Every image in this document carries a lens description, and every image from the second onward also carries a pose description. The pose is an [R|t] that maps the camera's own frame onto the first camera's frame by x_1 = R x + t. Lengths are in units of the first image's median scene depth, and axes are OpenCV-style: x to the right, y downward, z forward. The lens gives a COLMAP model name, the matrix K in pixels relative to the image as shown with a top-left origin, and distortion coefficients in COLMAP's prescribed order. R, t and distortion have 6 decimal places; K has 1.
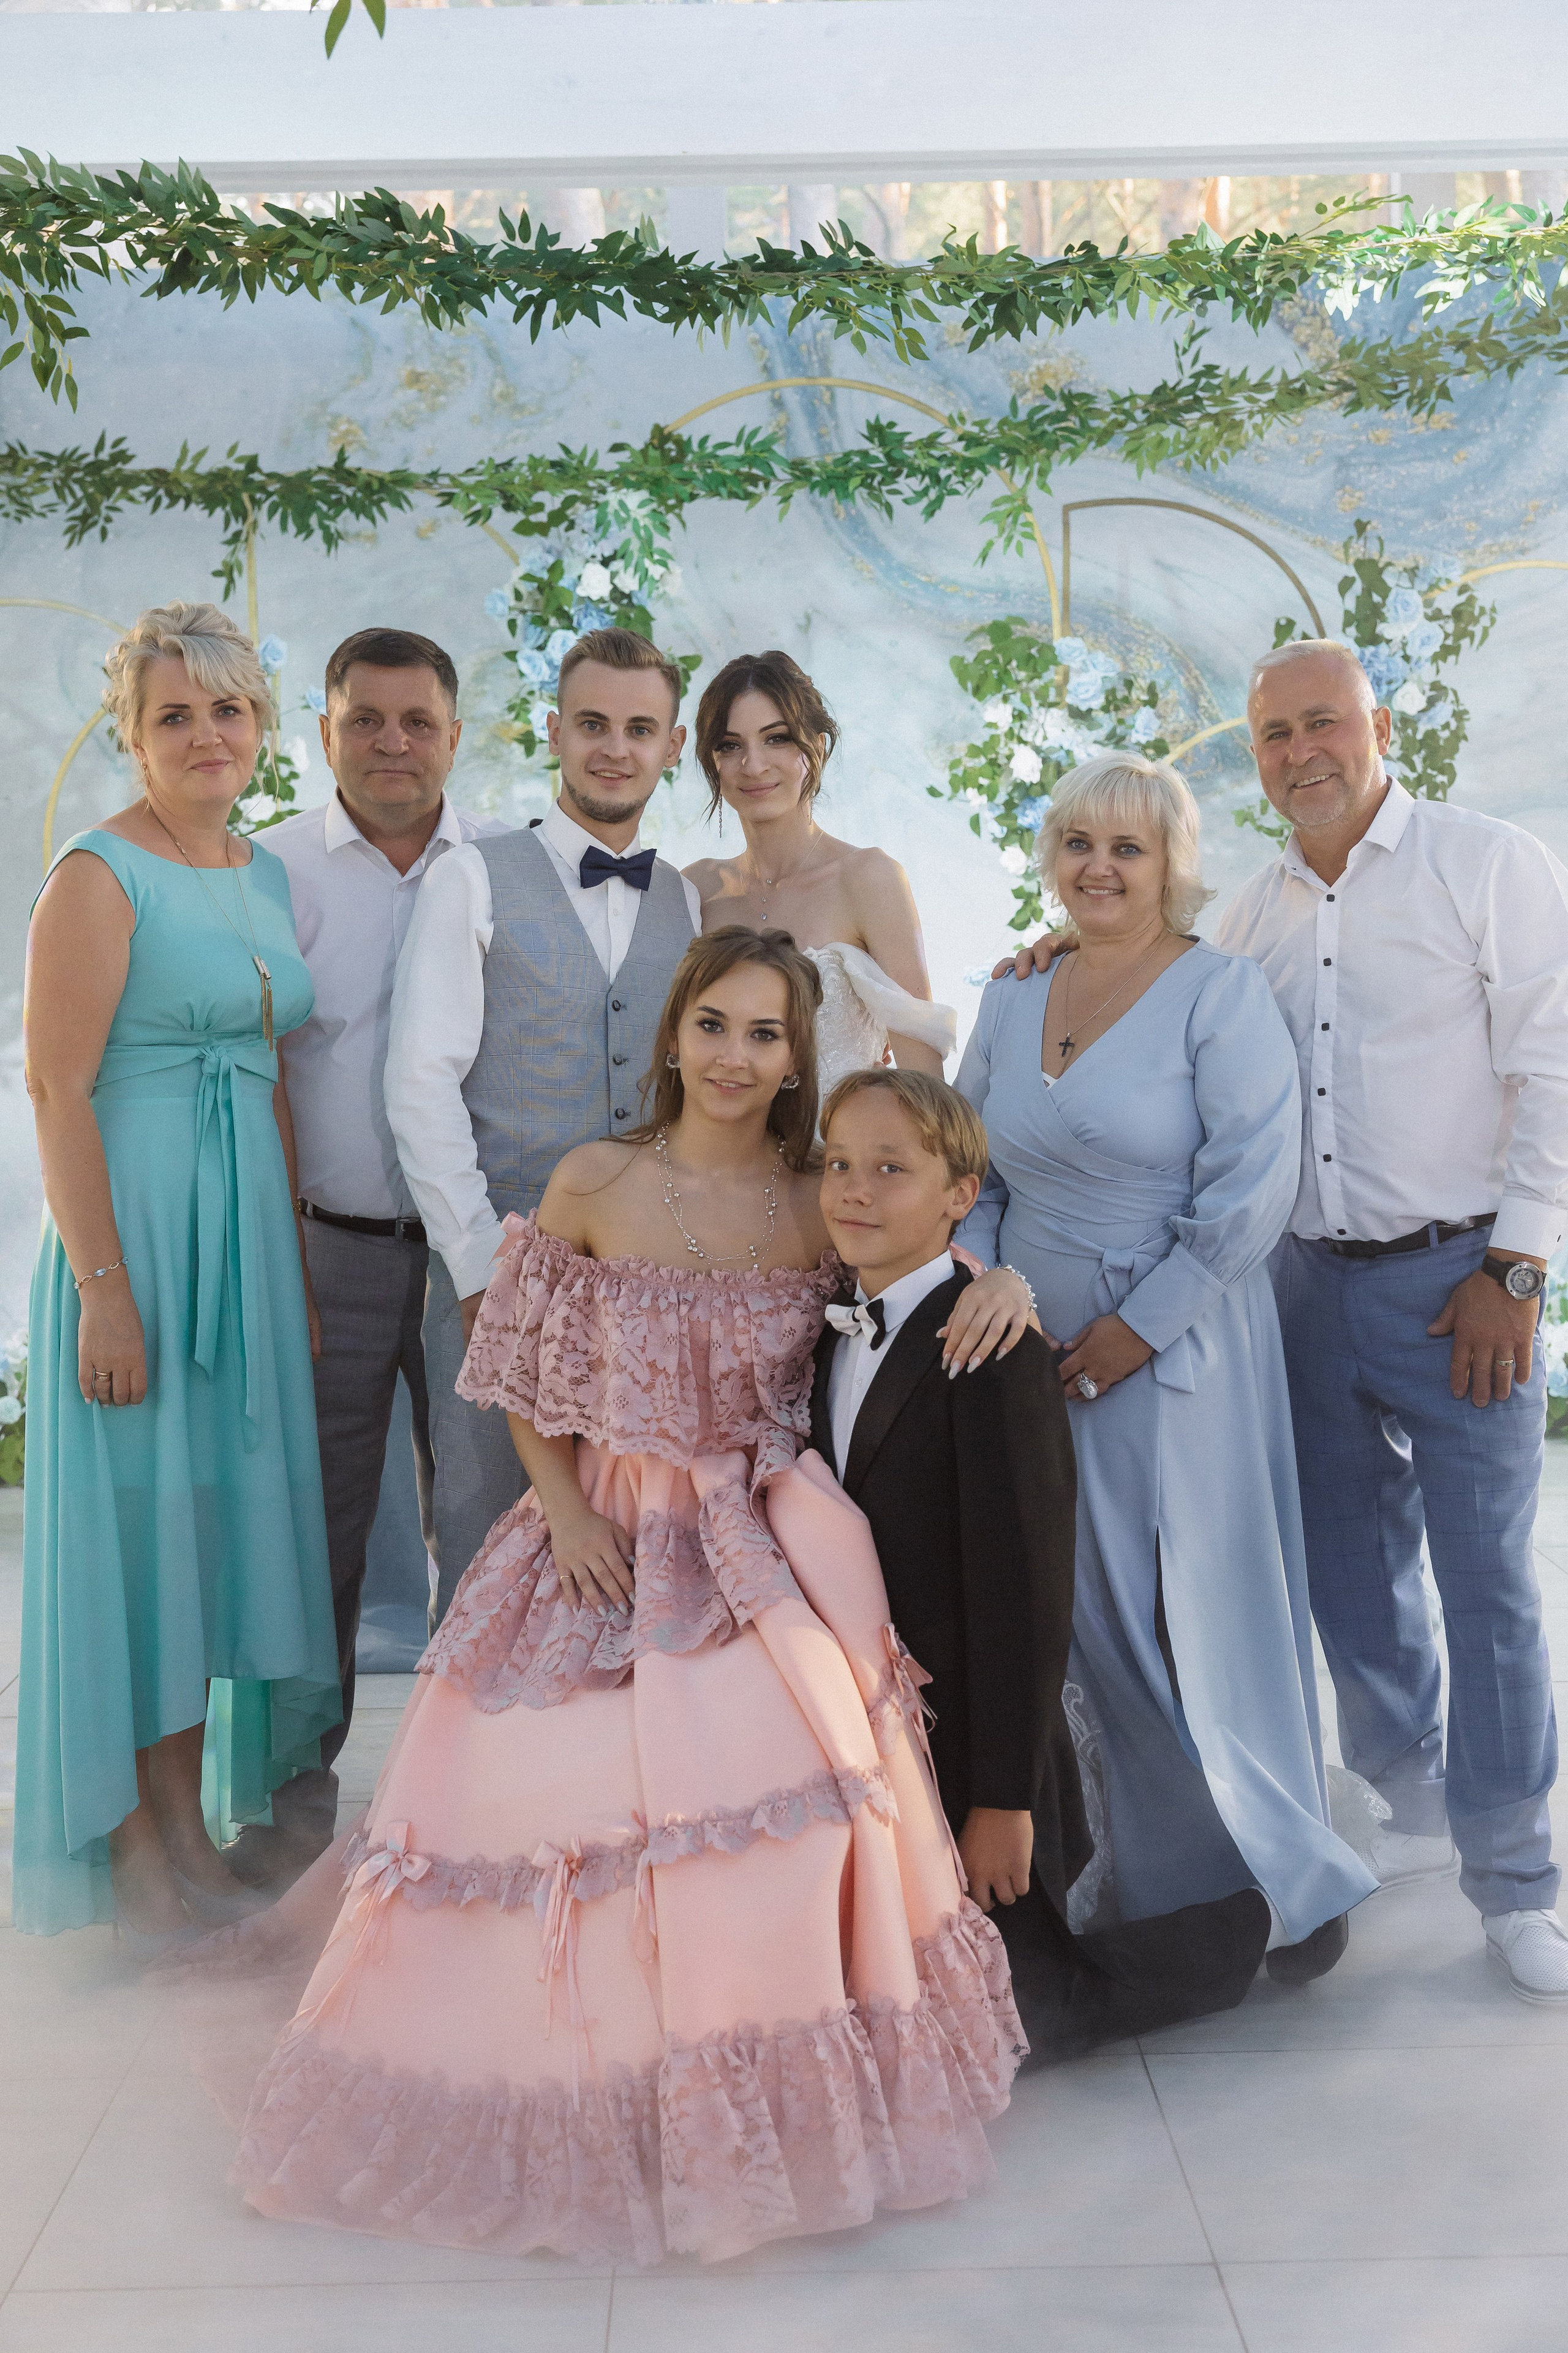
lens RADIAL K [[3108.5, 0, 784.0], [0, 3108.5, 1176.5], [0, 0, 1]] dist [-0.006331, 0.000572]
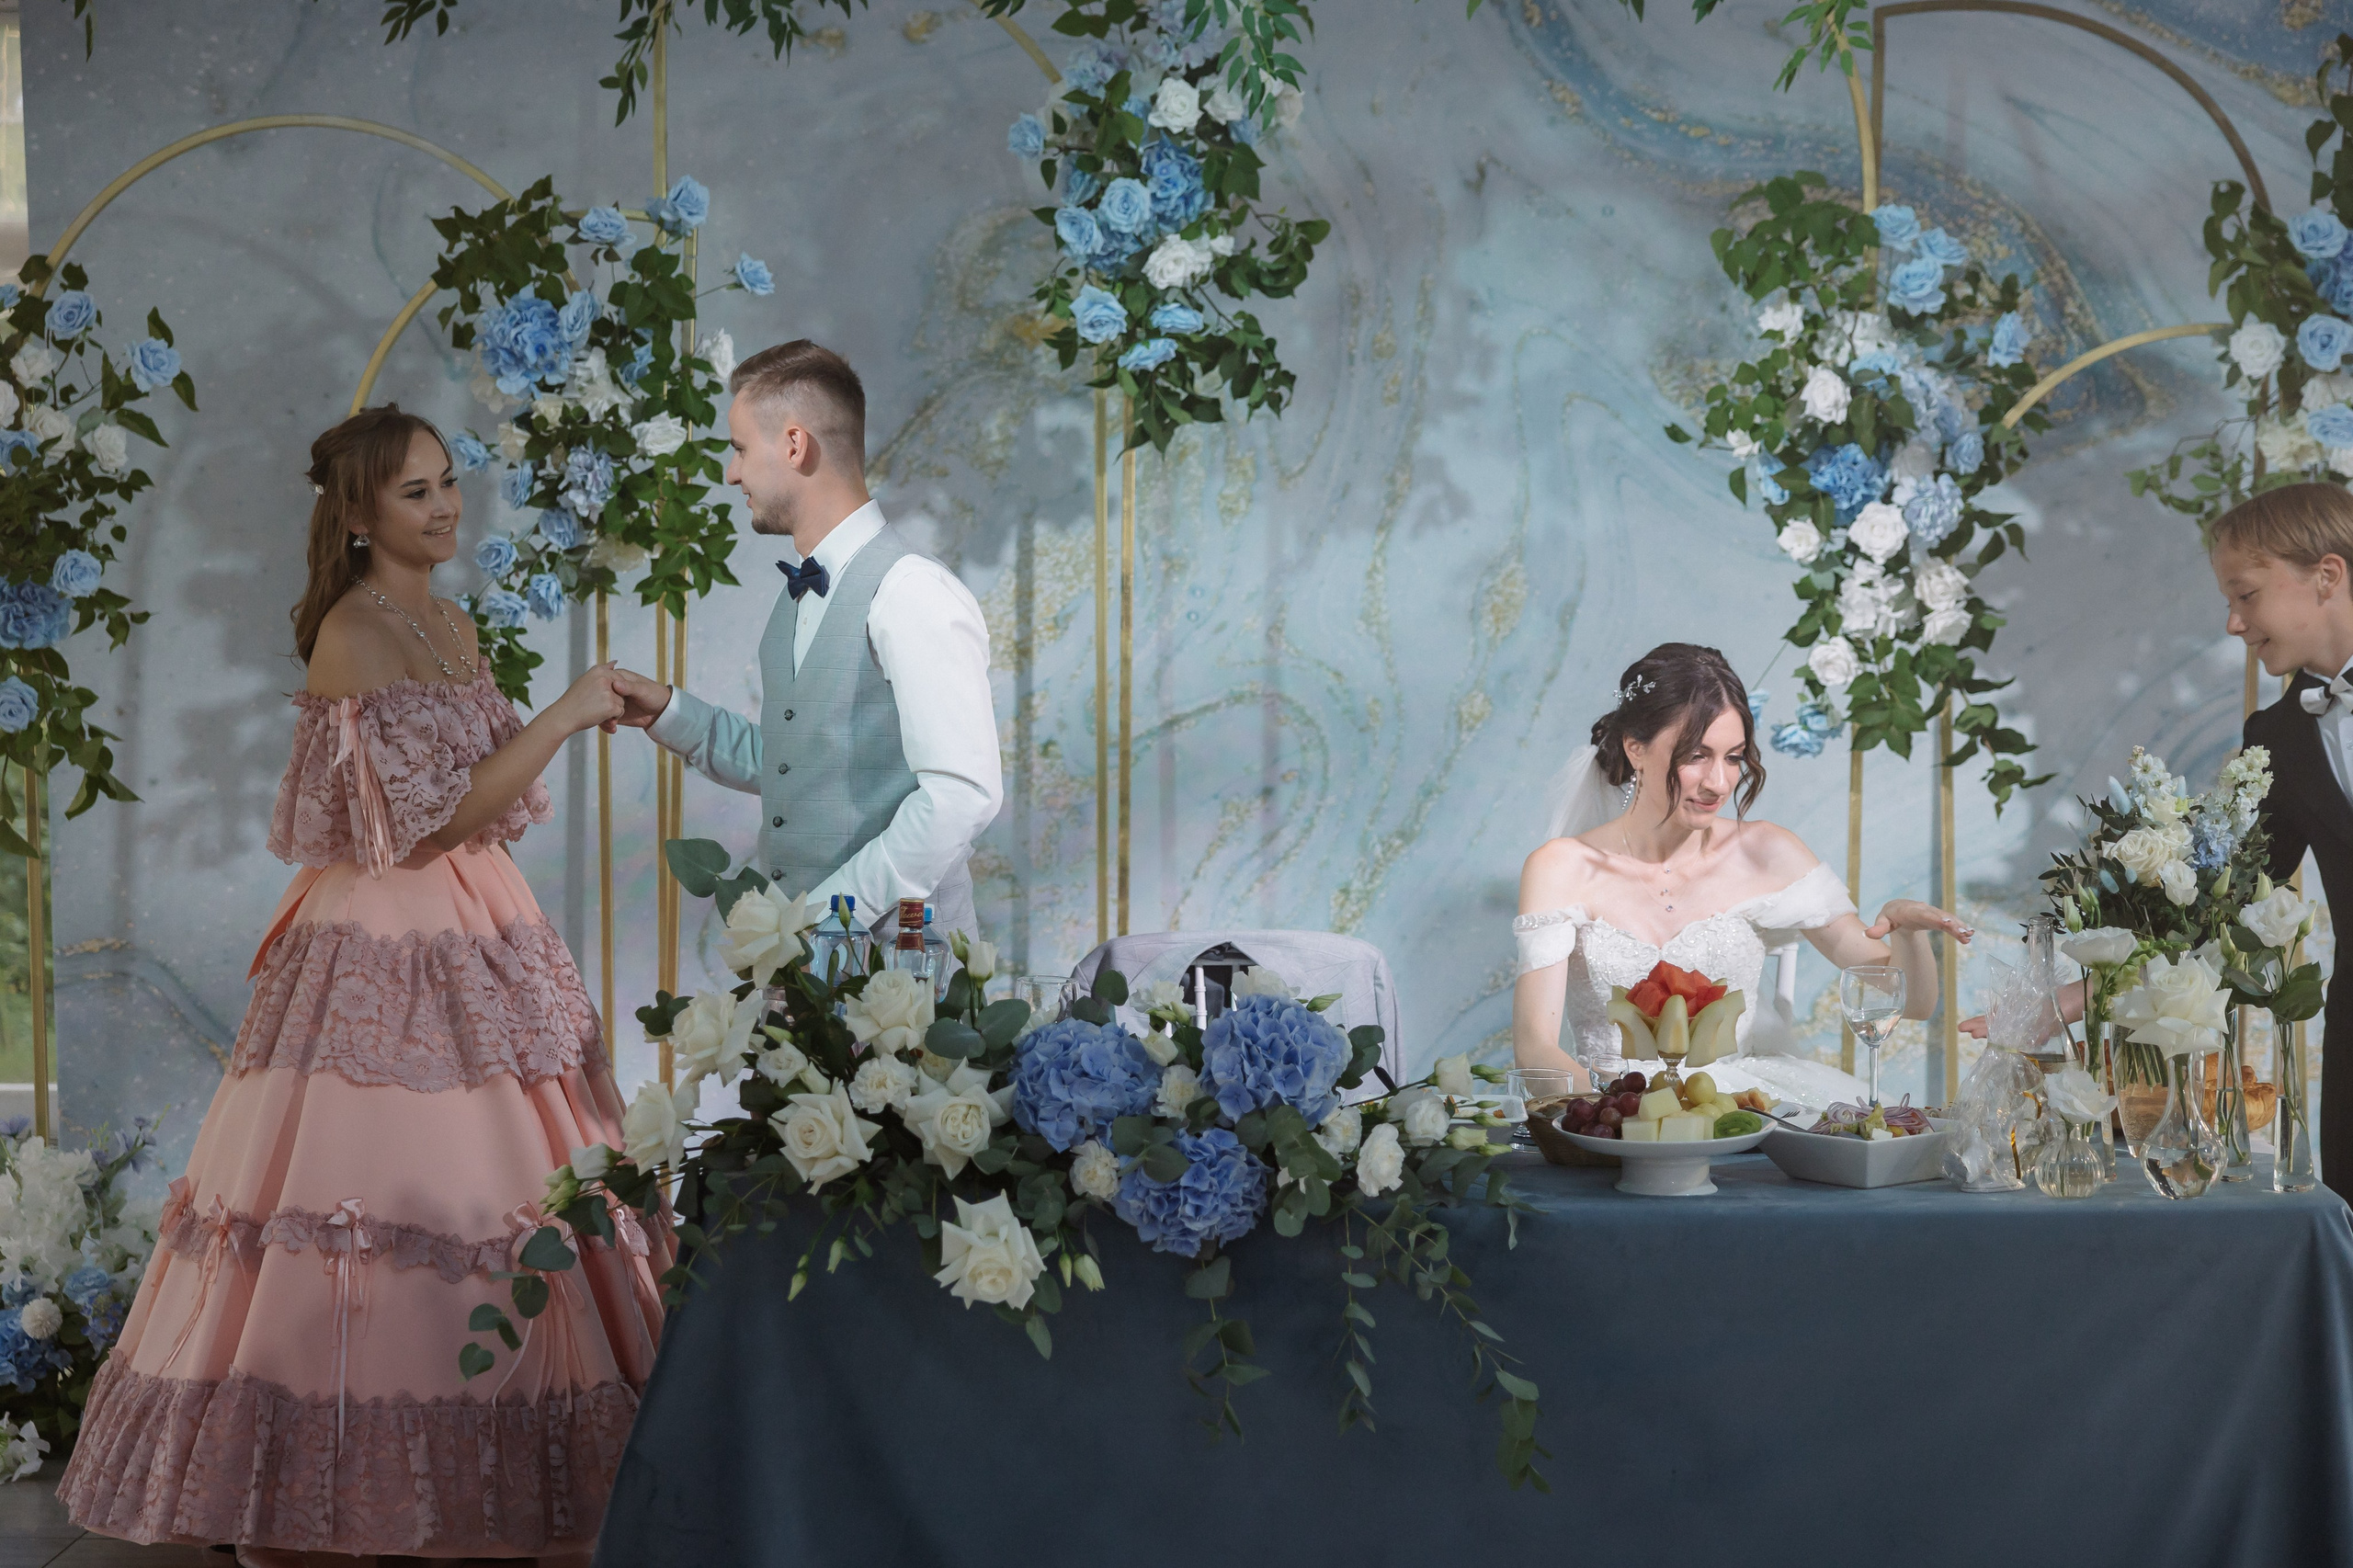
lens RADIAL K [[3875.4, 0, 1176.5], [0, 3875.4, 784.0], [0, 0, 1]] dist [0.005417, -0.101835]
pose [[0.999195, 0.025256, -0.031165, -0.031068], [-0.026112, 0.999284, -0.027388, -0.024286], [0.030451, 0.028180, 0.999139, 0.177678]]
